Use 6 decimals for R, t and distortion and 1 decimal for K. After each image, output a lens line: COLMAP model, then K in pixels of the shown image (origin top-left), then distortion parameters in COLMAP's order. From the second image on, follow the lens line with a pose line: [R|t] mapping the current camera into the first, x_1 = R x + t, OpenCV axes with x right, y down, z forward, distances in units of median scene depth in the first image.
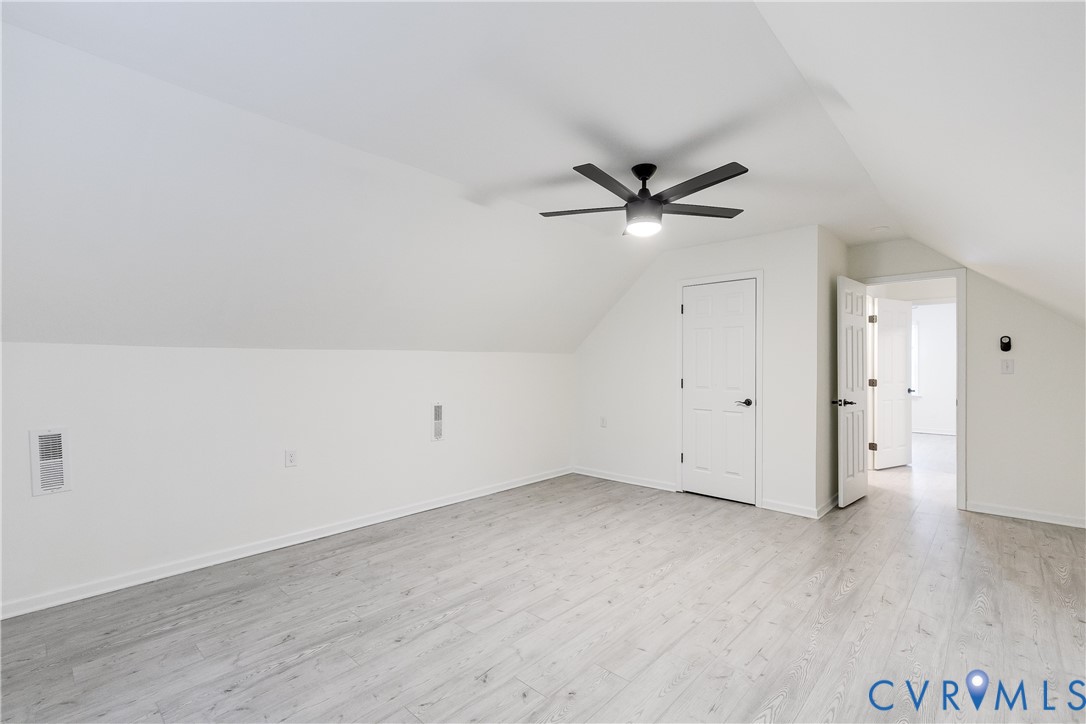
lens RADIAL K [[498.2, 0, 543.1], [0, 498.2, 363.0], [0, 0, 1]] dist [0.003814, 0.000685]
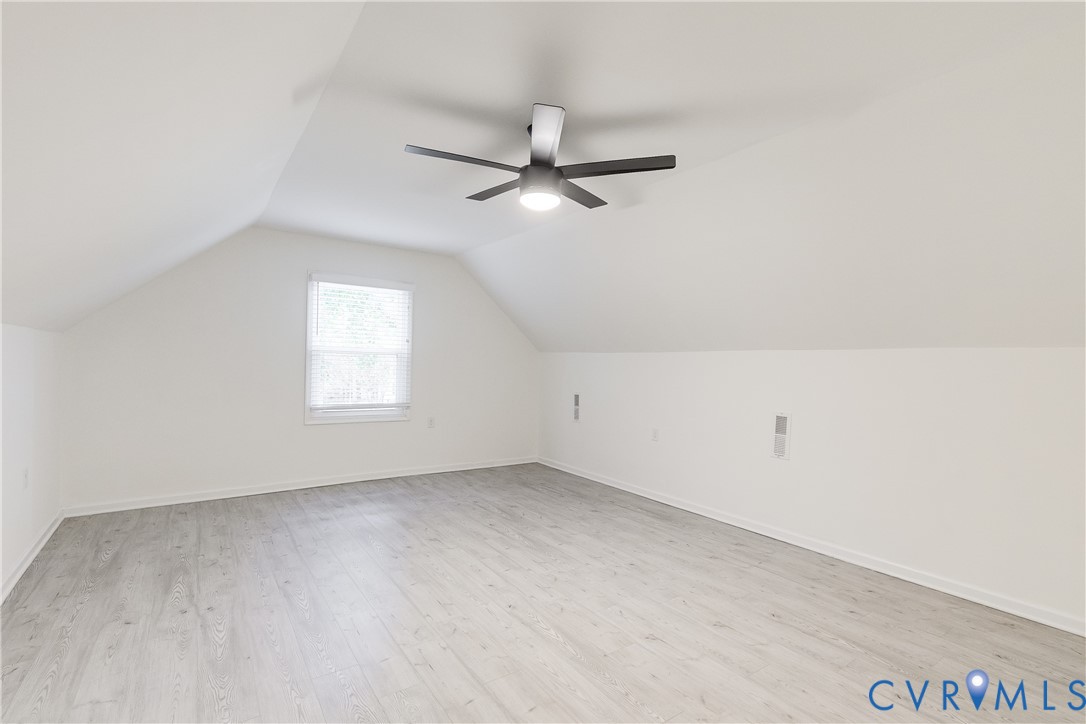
lens RADIAL K [[498.2, 0, 538.5], [0, 498.2, 360.6], [0, 0, 1]] dist [0.003814, 0.000685]
pose [[-0.223999, -0.005733, -0.974573, 0.914152], [-0.019092, 0.999817, -0.001494, 0.004205], [0.974402, 0.018272, -0.224067, 1.063574]]
